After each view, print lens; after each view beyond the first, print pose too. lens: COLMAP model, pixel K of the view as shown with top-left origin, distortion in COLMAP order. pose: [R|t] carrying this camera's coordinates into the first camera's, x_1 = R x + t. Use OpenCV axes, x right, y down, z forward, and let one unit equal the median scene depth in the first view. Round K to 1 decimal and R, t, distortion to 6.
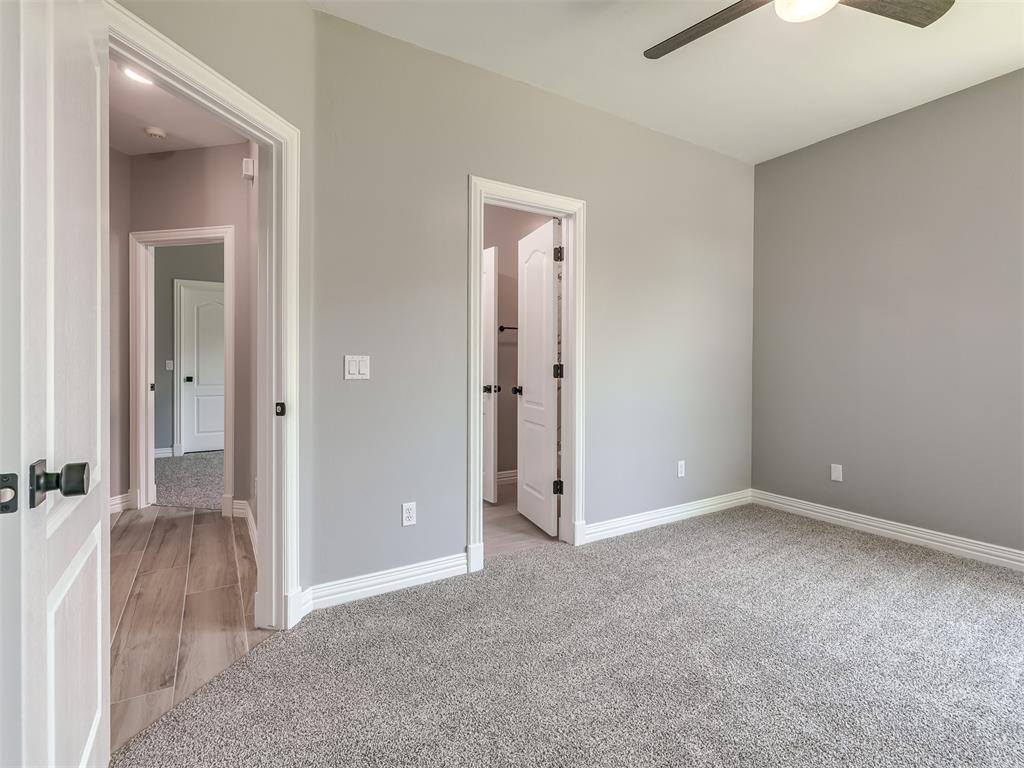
lens RADIAL K [[498.1, 0, 512.9], [0, 498.1, 376.0], [0, 0, 1]] dist [-0.002398, 0.000511]
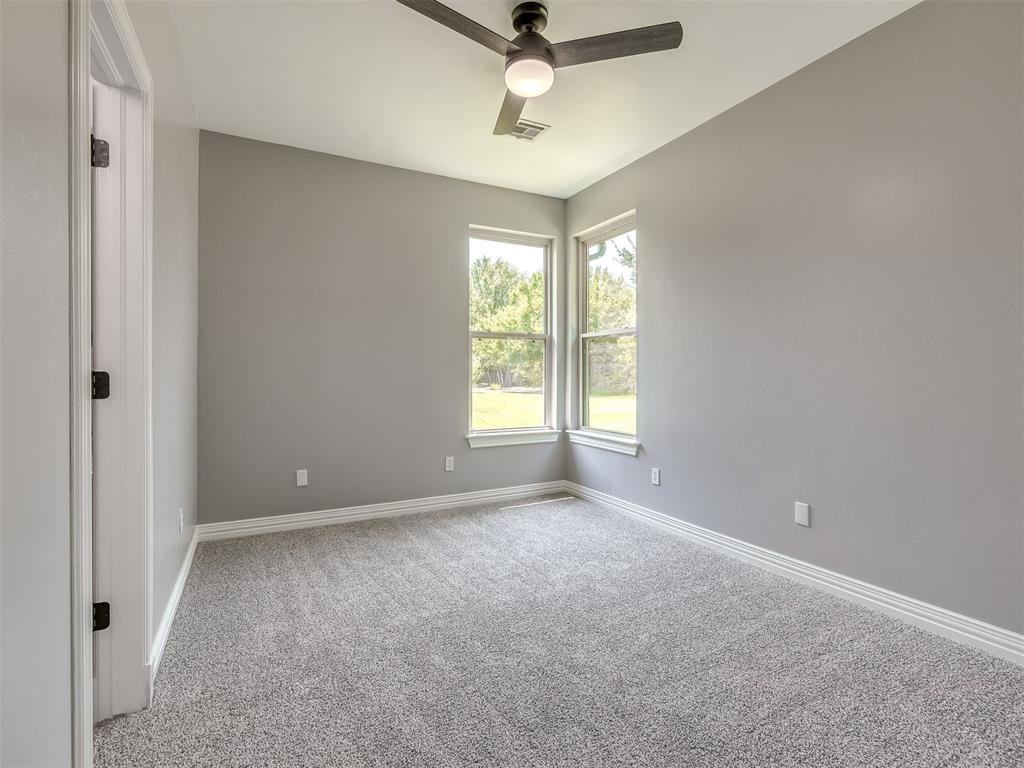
lens RADIAL K [[498.1, 0, 510.5], [0, 498.1, 378.7], [0, 0, 1]] dist [-0.002398, 0.000511]
pose [[0.045864, -0.009850, 0.998899, -0.437604], [0.015040, 0.999845, 0.009169, -0.017314], [-0.998834, 0.014603, 0.046005, 0.637887]]
